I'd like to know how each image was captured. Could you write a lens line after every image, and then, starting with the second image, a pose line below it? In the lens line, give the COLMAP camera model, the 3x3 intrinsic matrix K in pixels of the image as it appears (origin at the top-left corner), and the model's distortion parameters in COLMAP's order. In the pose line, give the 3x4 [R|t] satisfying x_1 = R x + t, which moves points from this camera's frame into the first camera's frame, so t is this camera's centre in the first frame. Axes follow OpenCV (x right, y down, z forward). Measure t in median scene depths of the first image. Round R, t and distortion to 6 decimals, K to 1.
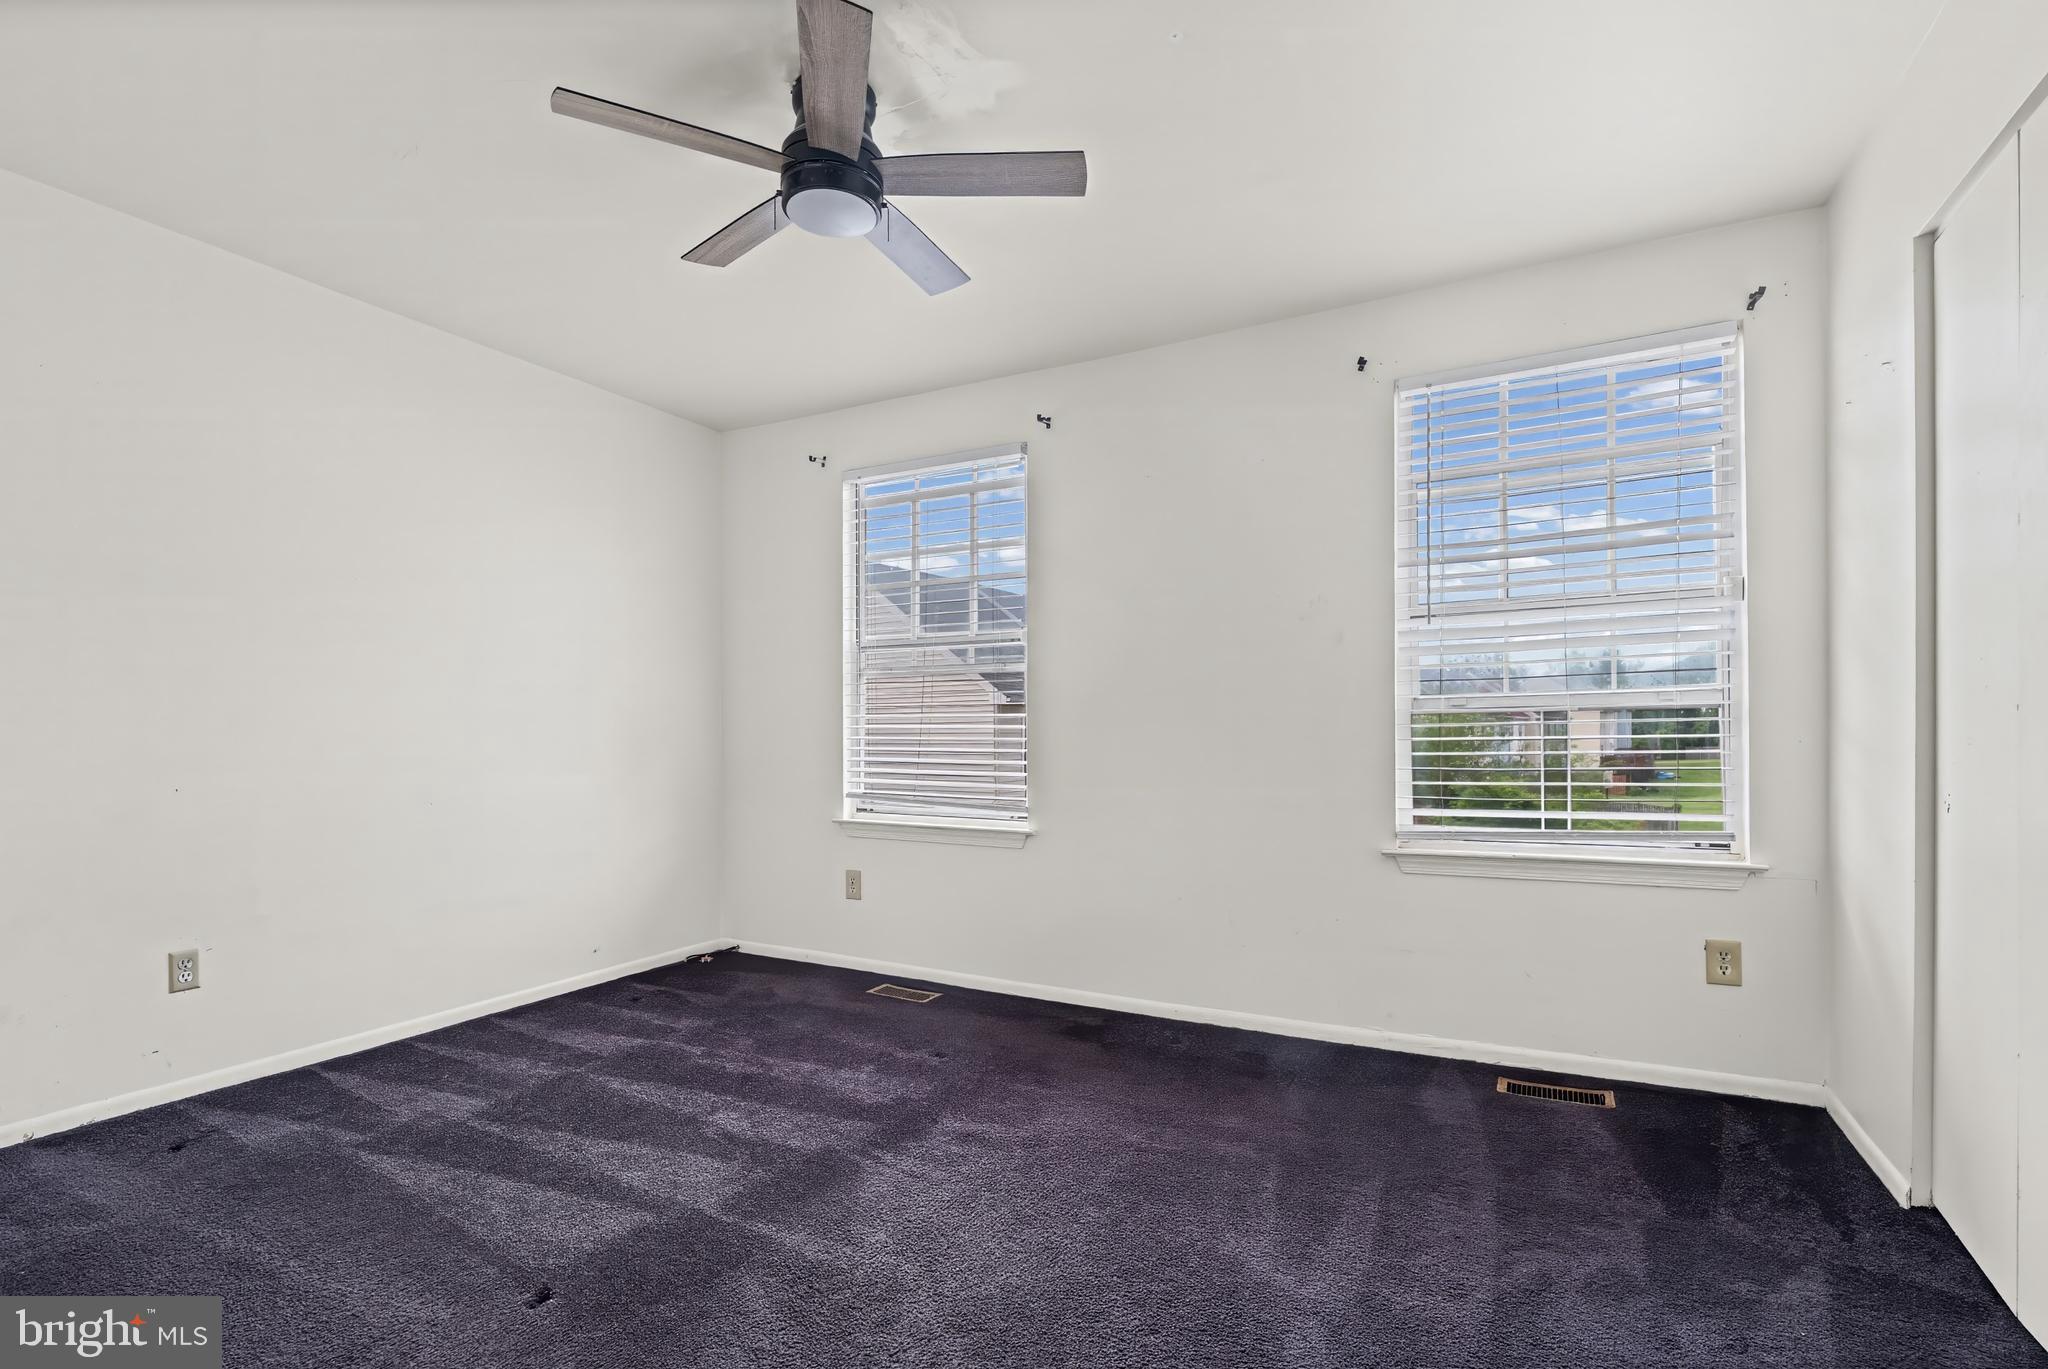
lens RADIAL K [[954.5, 0, 1022.0], [0, 954.5, 723.2], [0, 0, 1]] dist [0.002411, 0.000219]
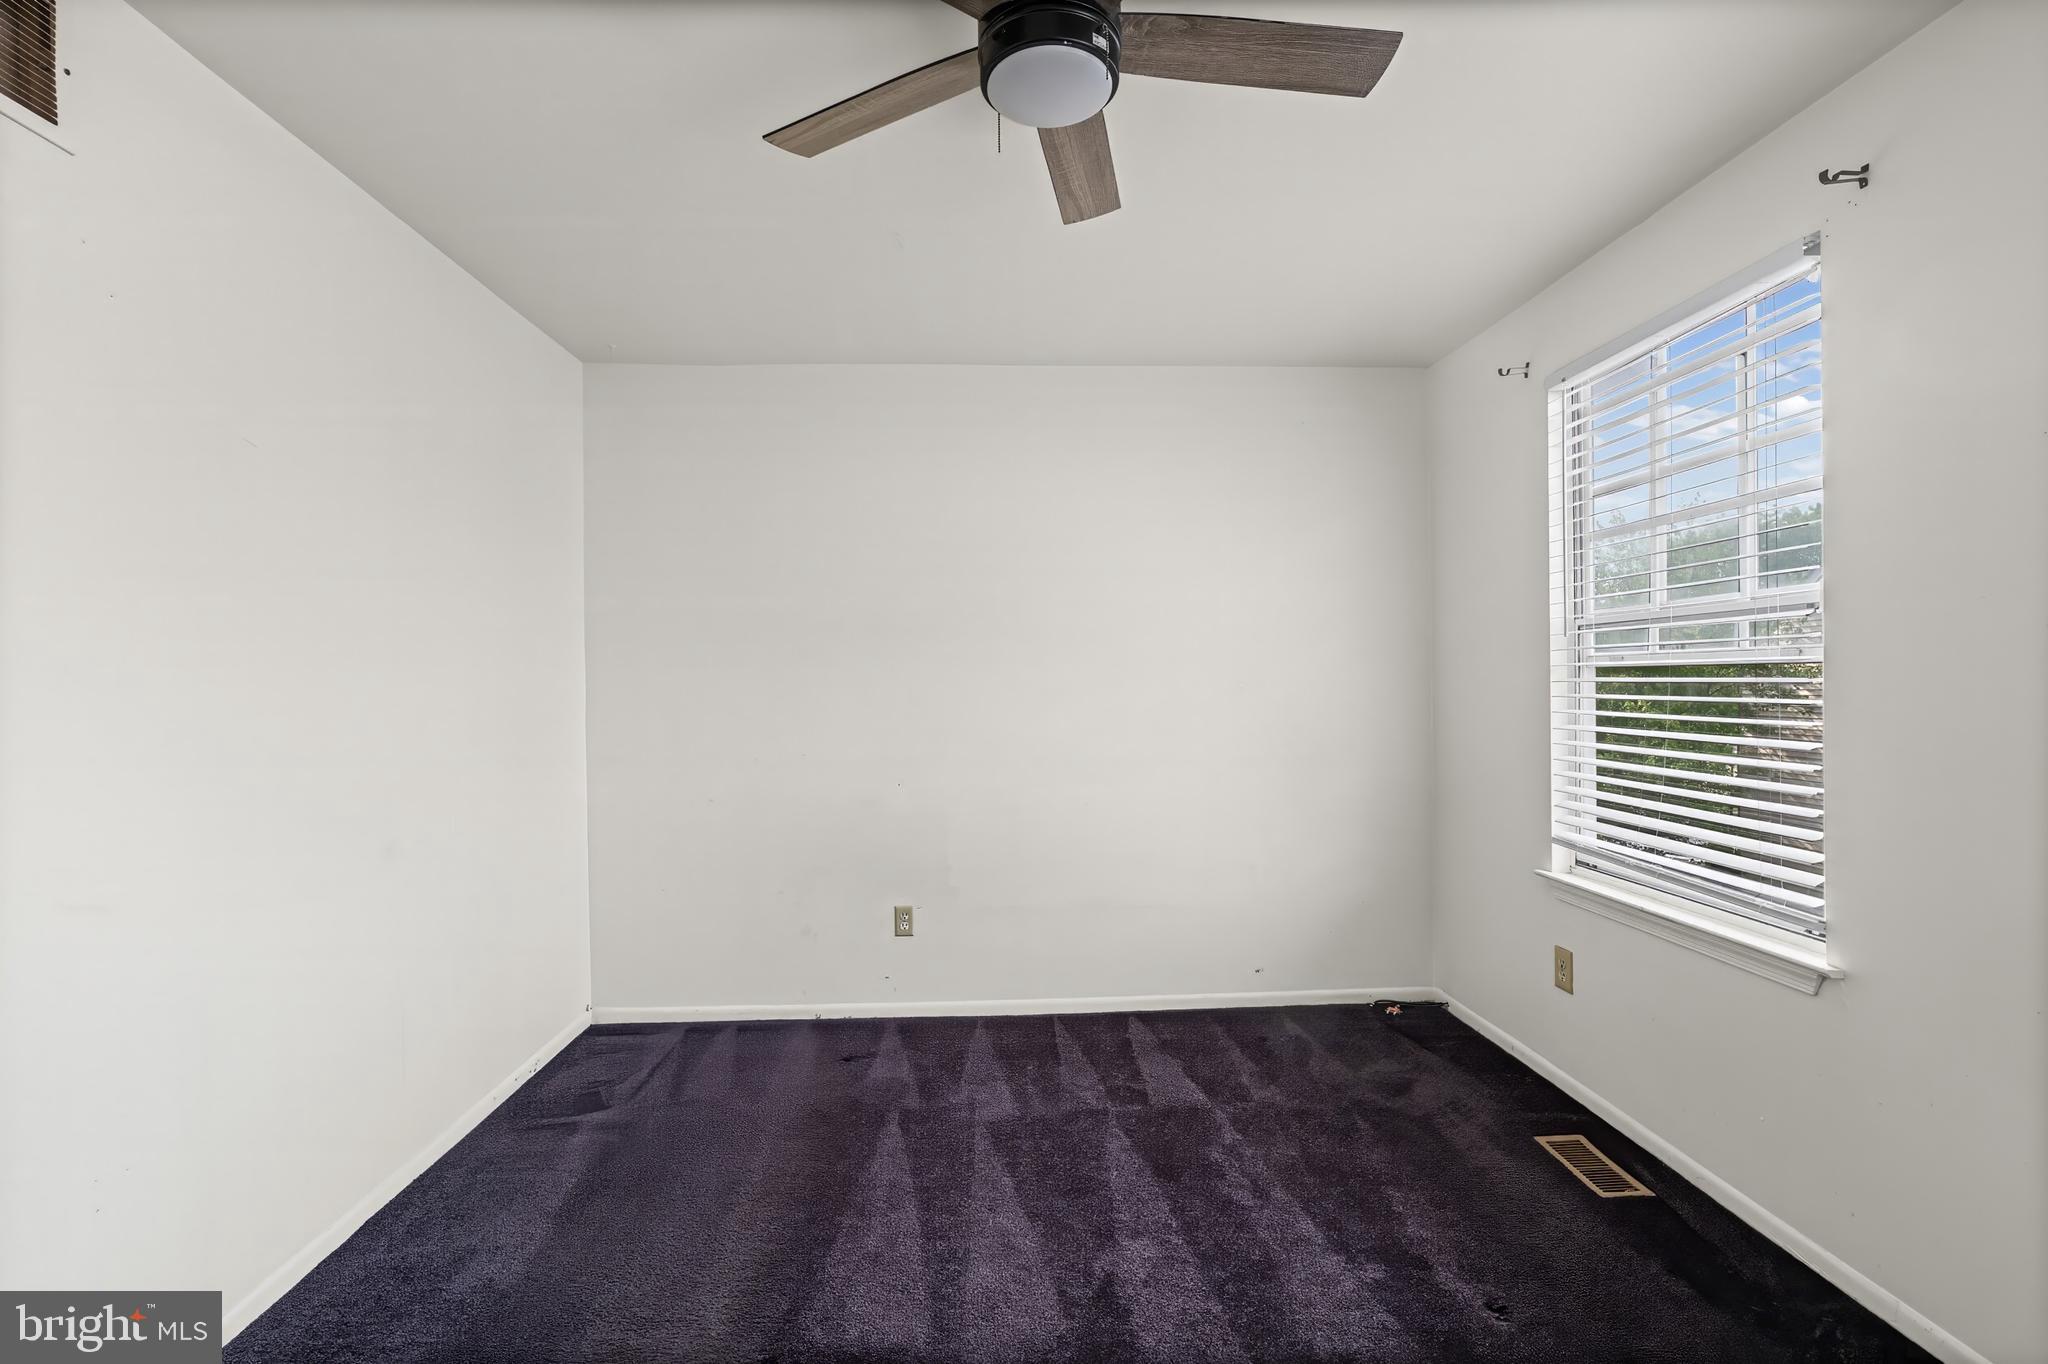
lens RADIAL K [[911.7, 0, 1024.0], [0, 911.7, 682.0], [0, 0, 1]] dist [-0.003367, -0.000460]
pose [[0.507617, -0.005847, -0.861563, 0.267505], [0.016546, 0.999859, 0.002963, -0.065695], [0.861424, -0.015760, 0.507642, 0.449357]]
